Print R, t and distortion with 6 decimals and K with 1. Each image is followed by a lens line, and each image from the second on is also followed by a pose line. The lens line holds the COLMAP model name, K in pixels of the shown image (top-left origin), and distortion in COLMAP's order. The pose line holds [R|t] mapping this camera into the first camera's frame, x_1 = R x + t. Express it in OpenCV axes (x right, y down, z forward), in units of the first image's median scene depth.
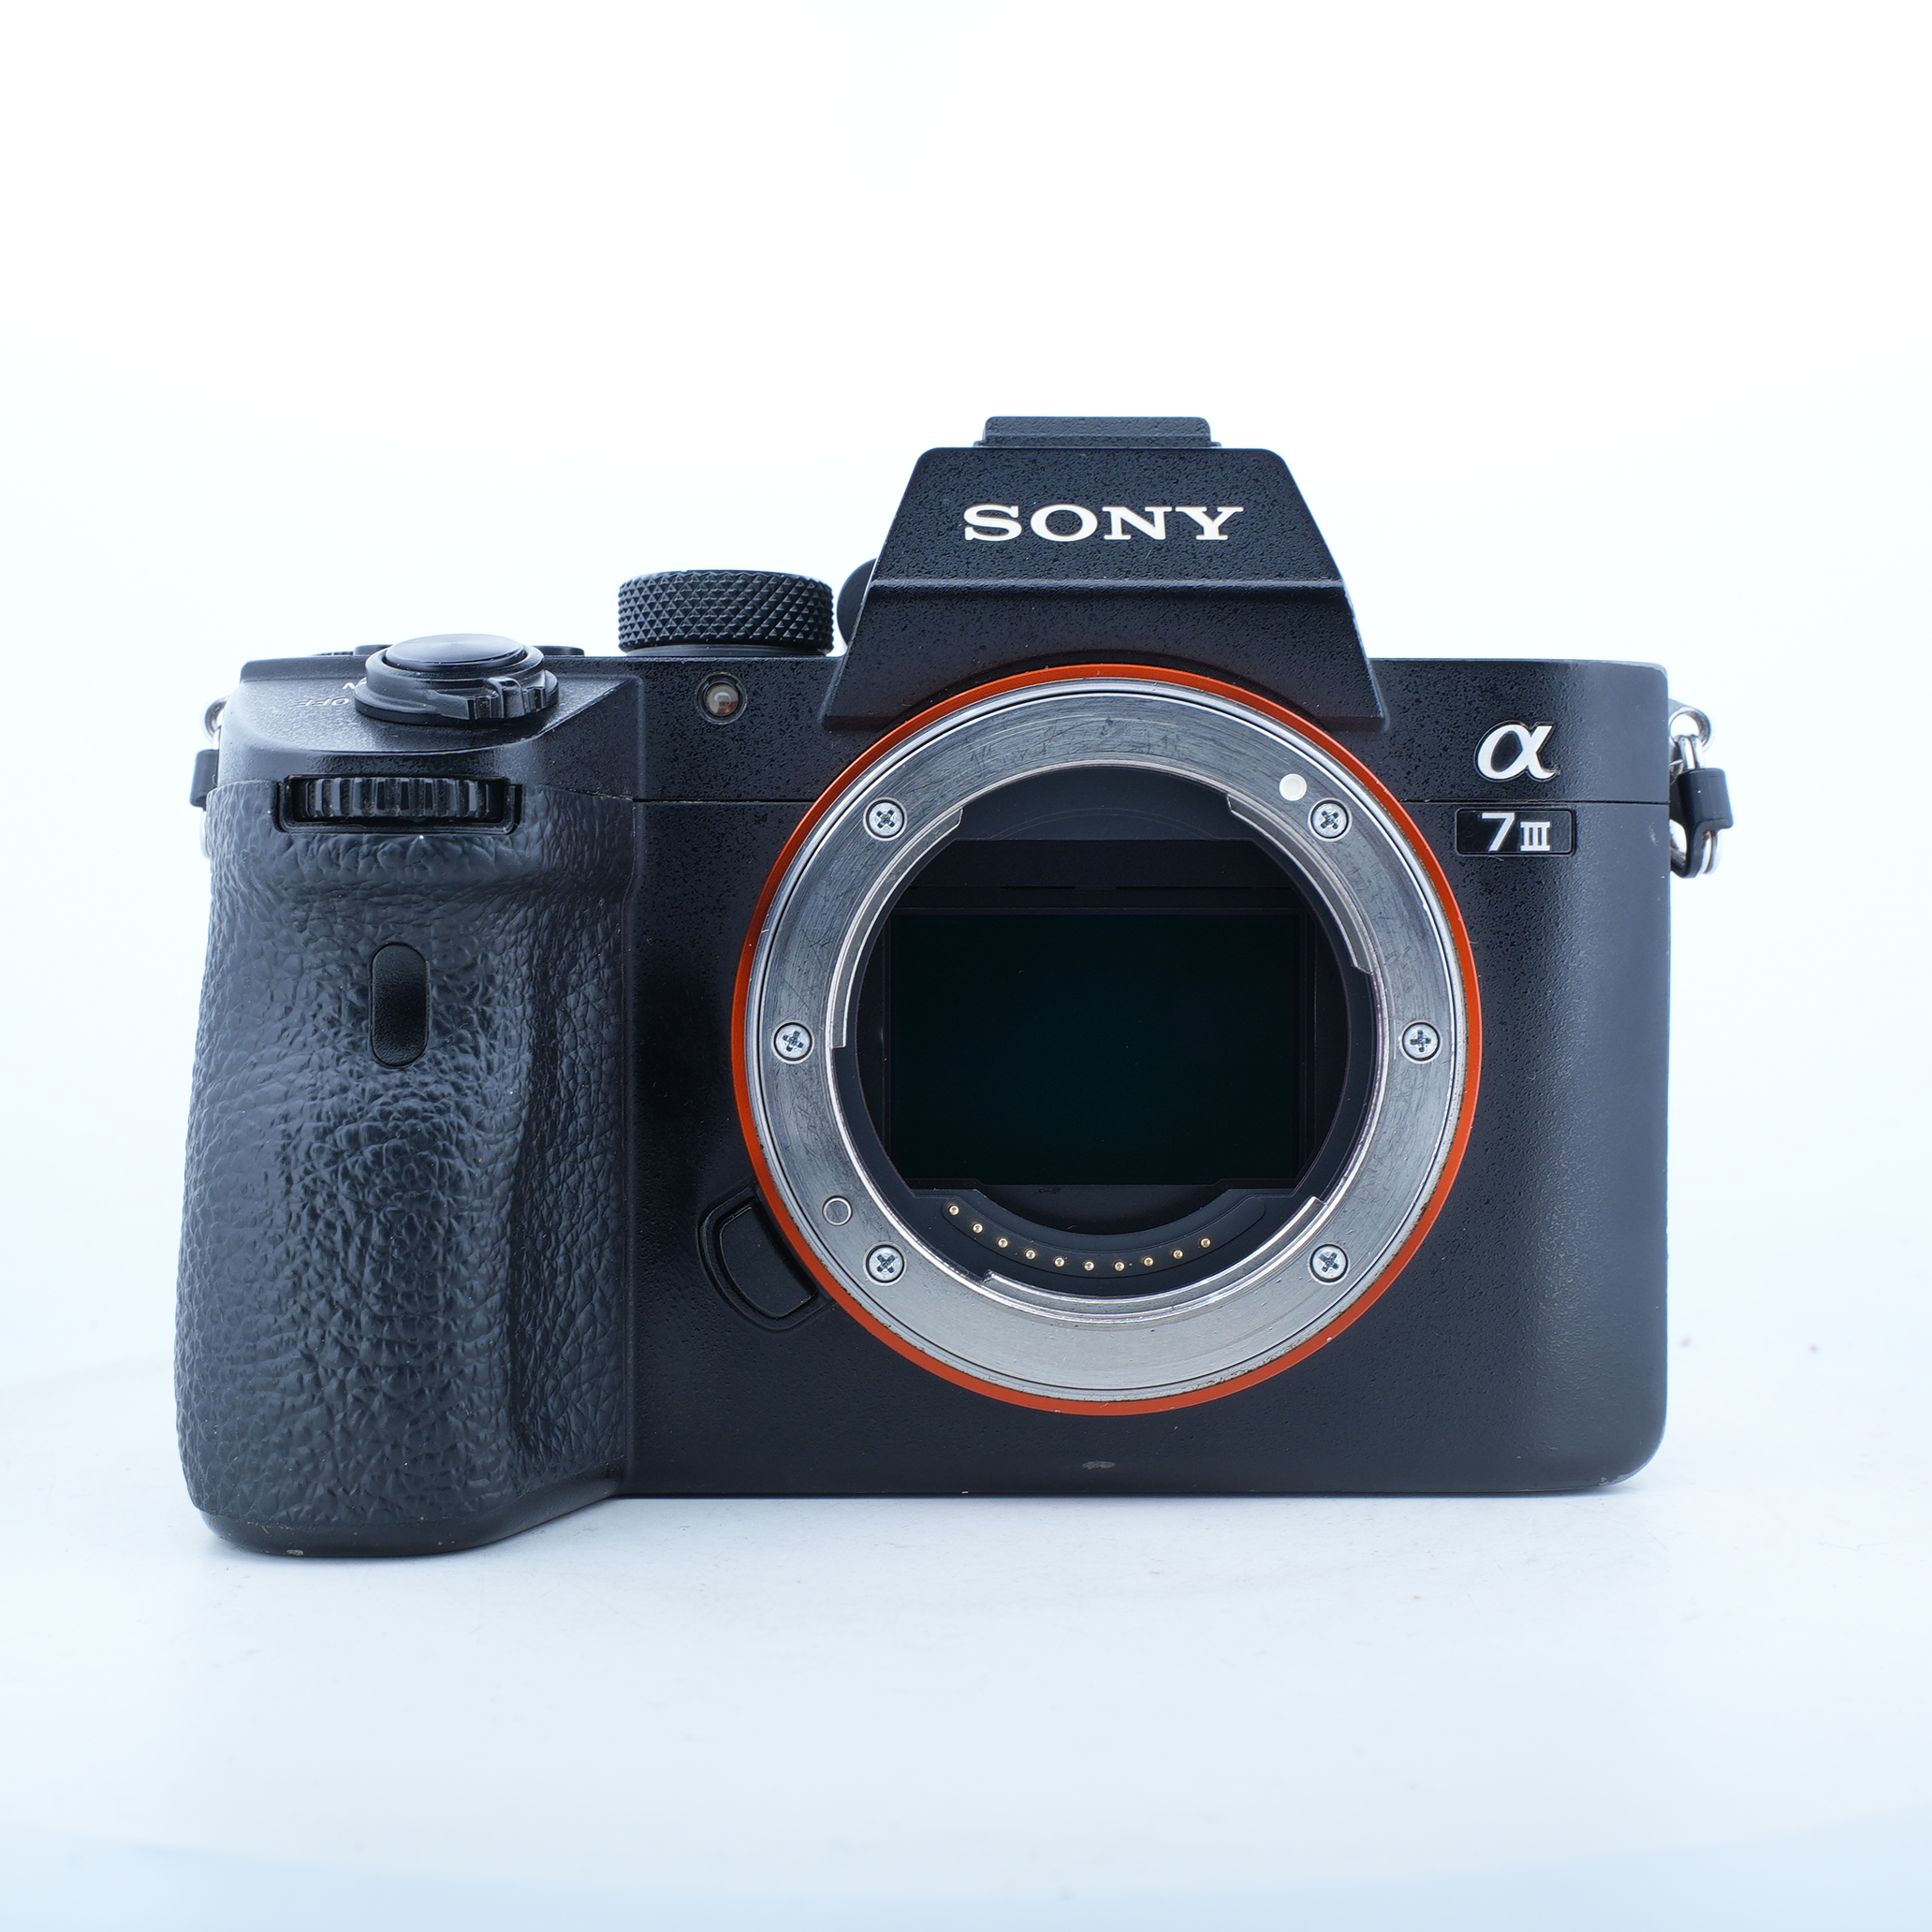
lens RADIAL K [[2524.3, 0, 966.0], [0, 2524.3, 966.0], [0, 0, 1]] dist [-0.018218, 0.036799]
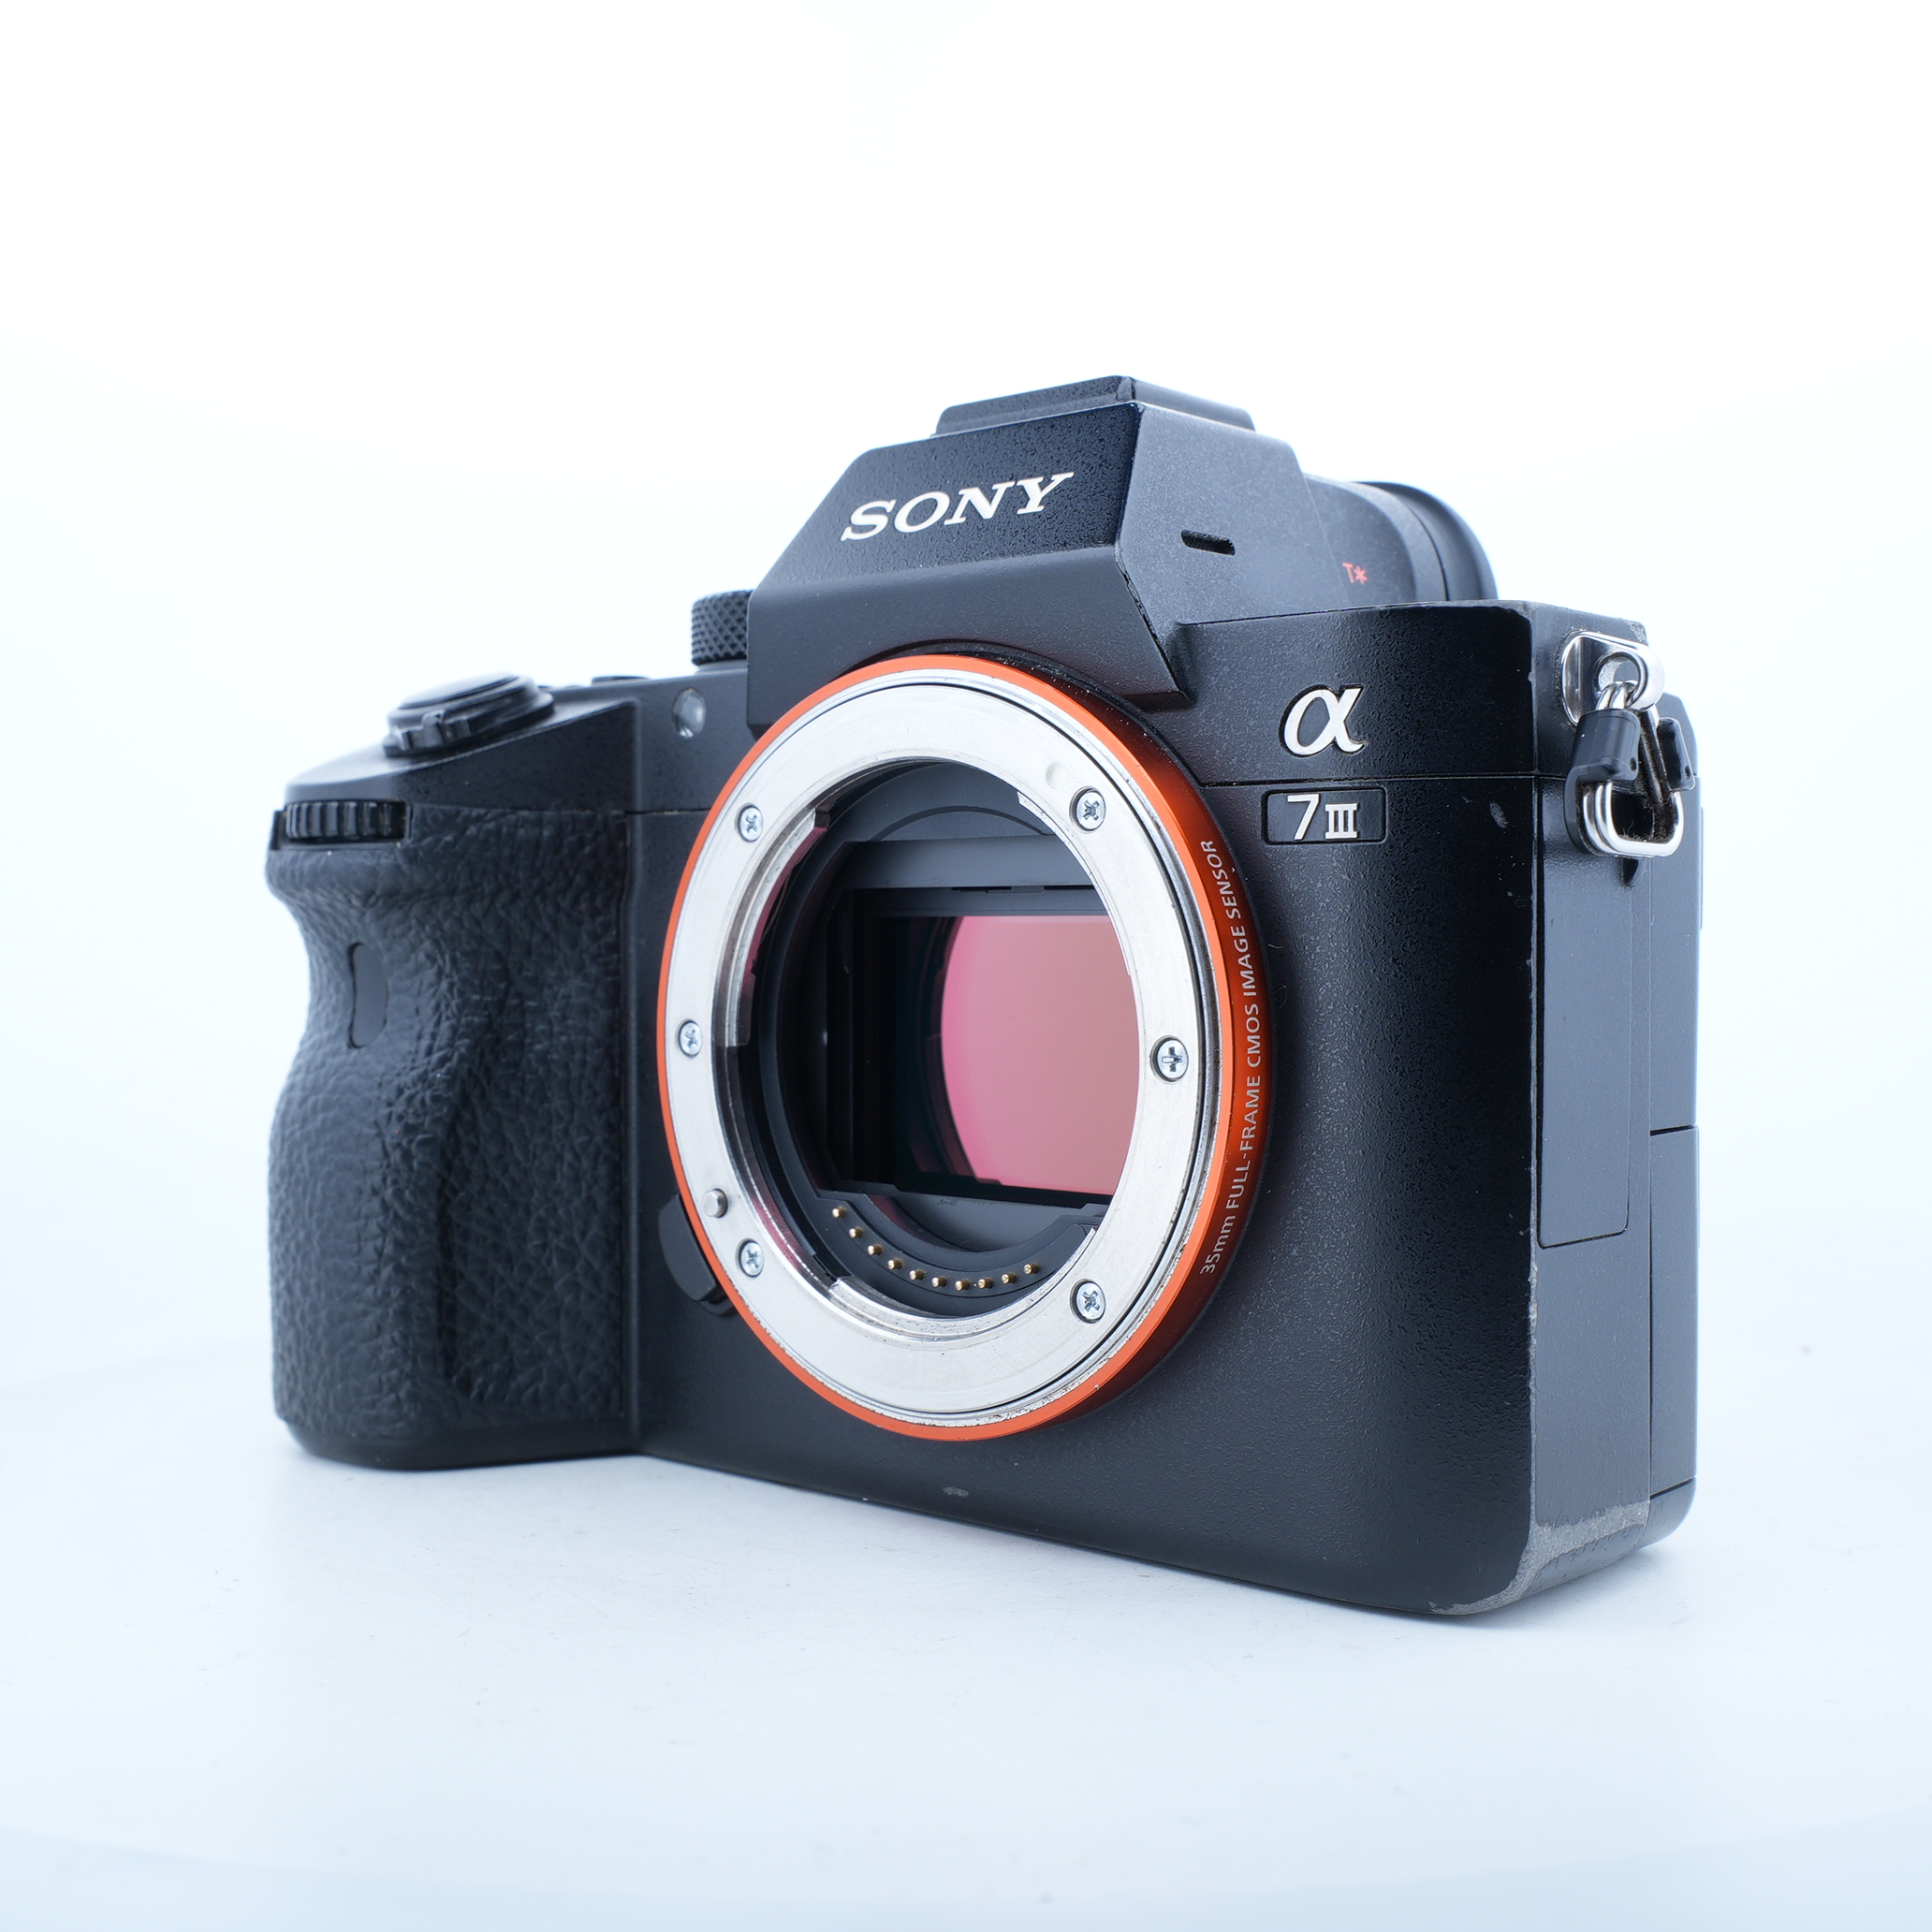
lens RADIAL K [[2572.7, 0, 962.9], [0, 2572.7, 945.7], [0, 0, 1]] dist [-0.017151, -0.023734]
pose [[0.728065, 0.004268, -0.685495, 0.726143], [-0.008756, 0.999957, -0.003074, -0.006139], [0.685453, 0.008240, 0.728071, 0.292477]]
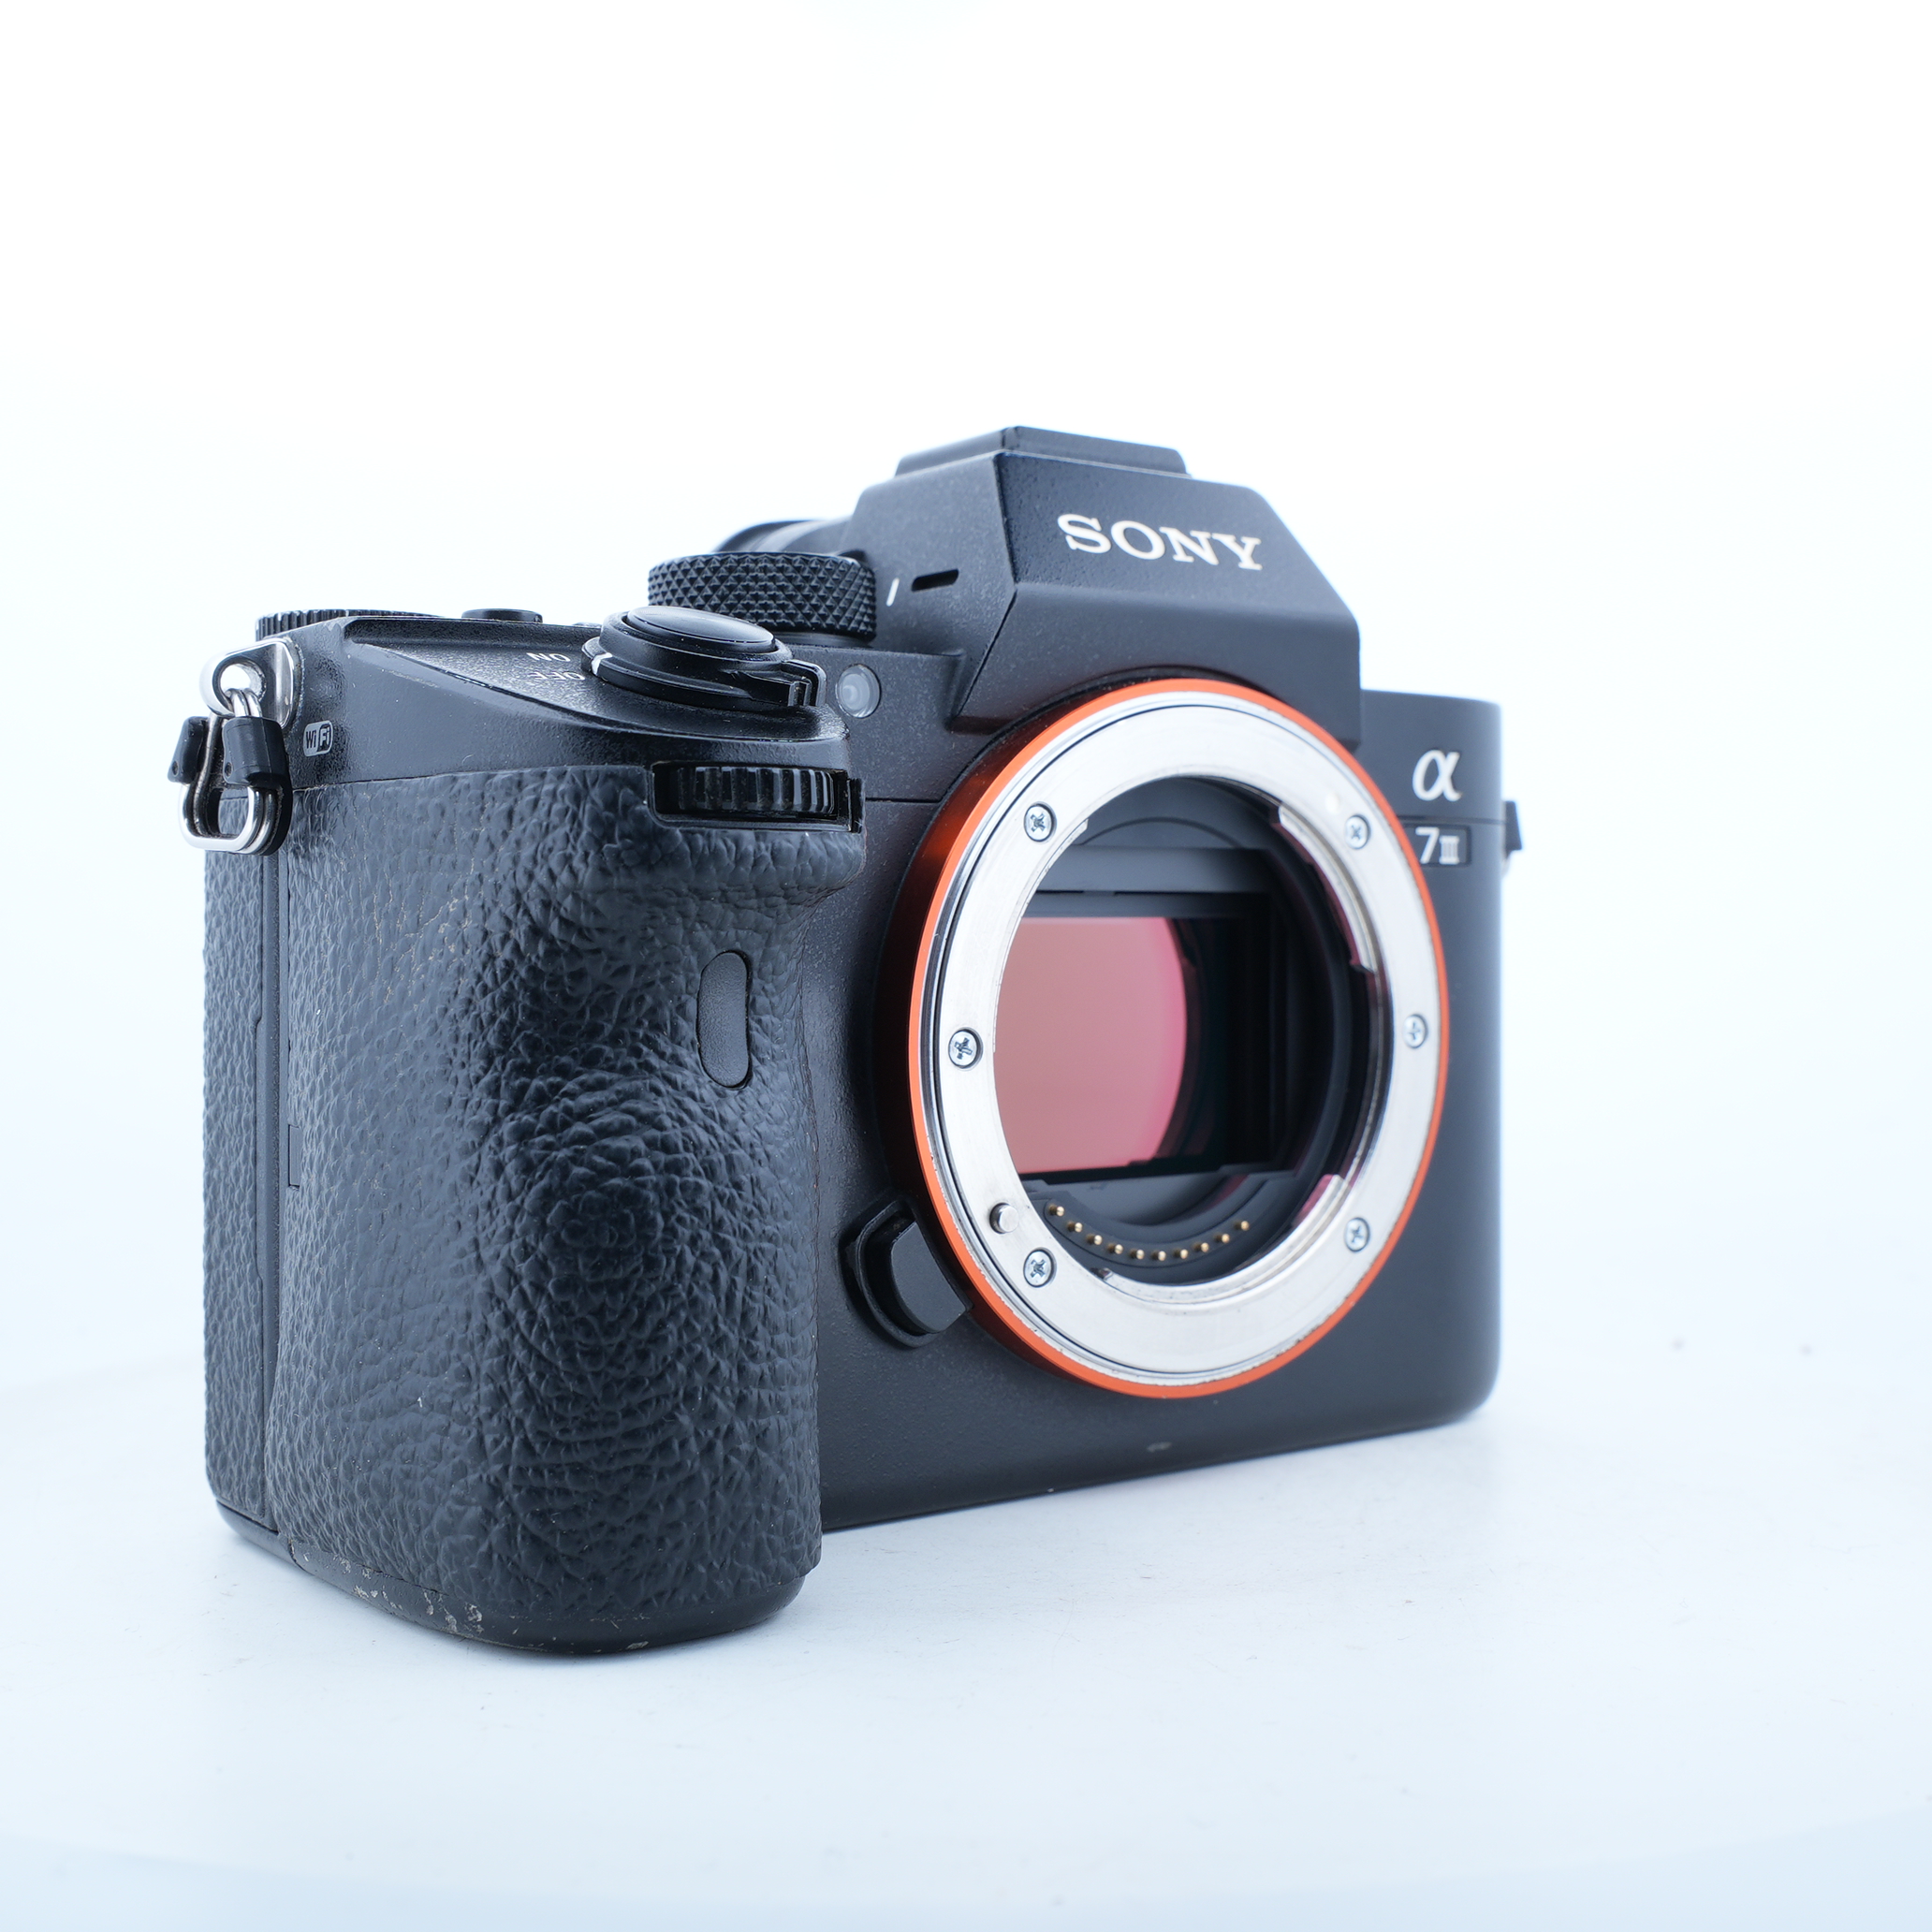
lens RADIAL K [[2465.6, 0, 966.0], [0, 2465.6, 966.0], [0, 0, 1]] dist [0.015565, -0.009901]
pose [[0.819292, -0.010039, 0.573289, -0.598959], [0.009203, 0.999948, 0.004359, -0.005927], [-0.573303, 0.001705, 0.819341, 0.211380]]
